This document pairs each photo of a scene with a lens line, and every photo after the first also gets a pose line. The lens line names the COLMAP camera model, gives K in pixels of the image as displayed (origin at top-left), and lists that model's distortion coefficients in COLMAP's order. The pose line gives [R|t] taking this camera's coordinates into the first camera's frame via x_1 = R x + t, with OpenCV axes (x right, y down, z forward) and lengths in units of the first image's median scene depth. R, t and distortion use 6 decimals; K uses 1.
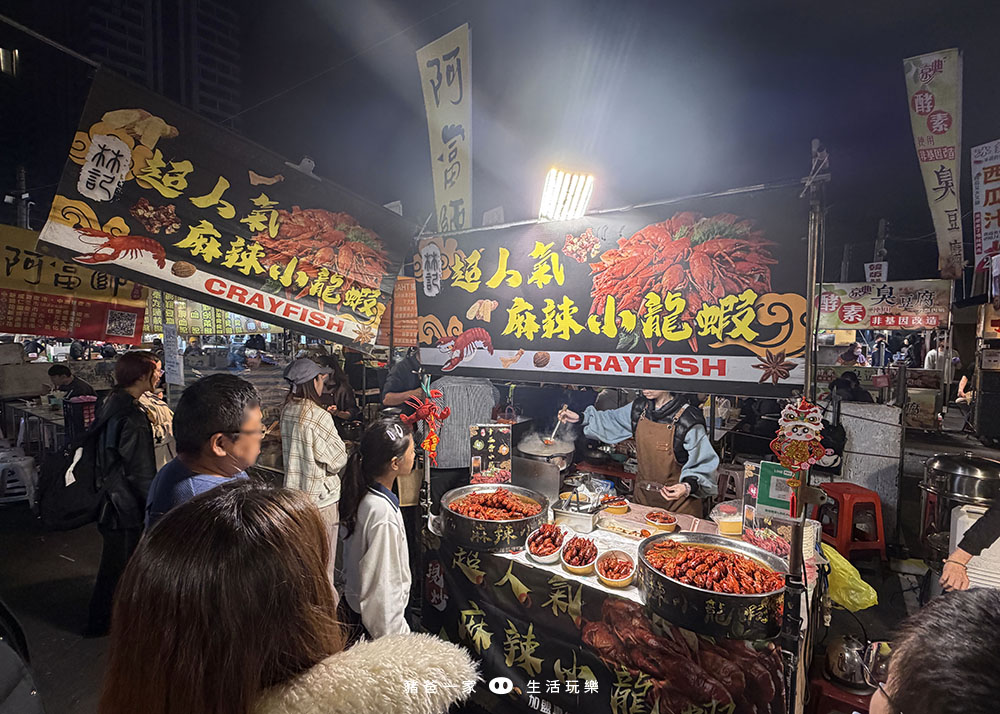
lens RADIAL K [[502.3, 0, 500.0], [0, 502.3, 357.0], [0, 0, 1]] dist [0.003117, 0.000903]
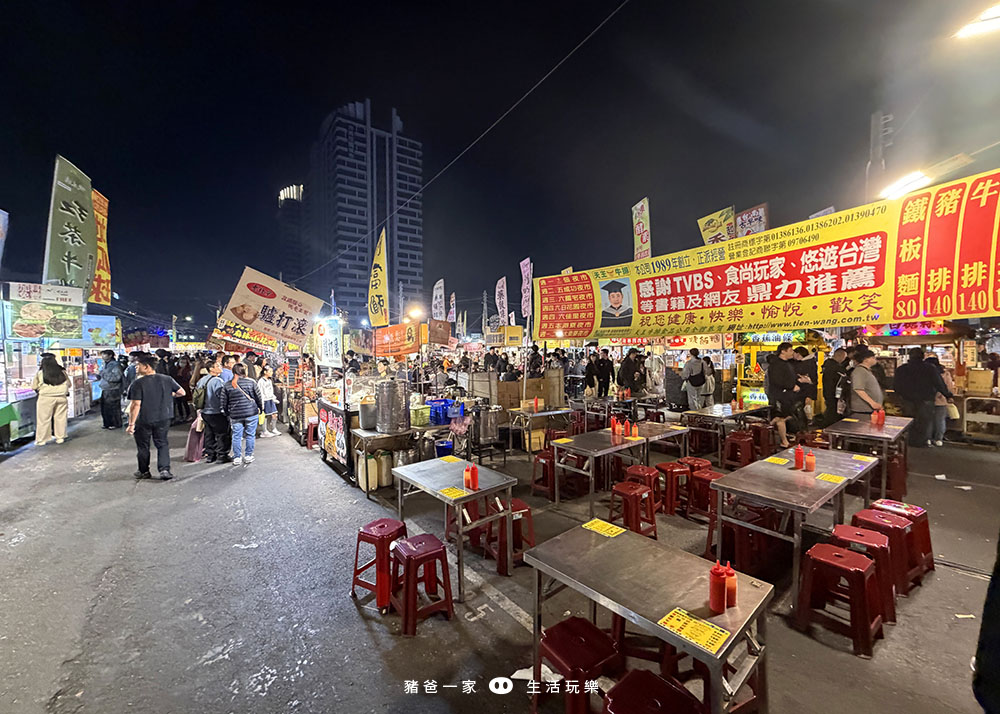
lens RADIAL K [[404.2, 0, 500.0], [0, 404.2, 357.0], [0, 0, 1]] dist [-0.002147, 0.000255]
pose [[0.954061, -0.000286, -0.299614, 0.802957], [-0.014096, 0.998849, -0.045842, 0.043636], [0.299282, 0.047959, 0.952959, -0.543768]]
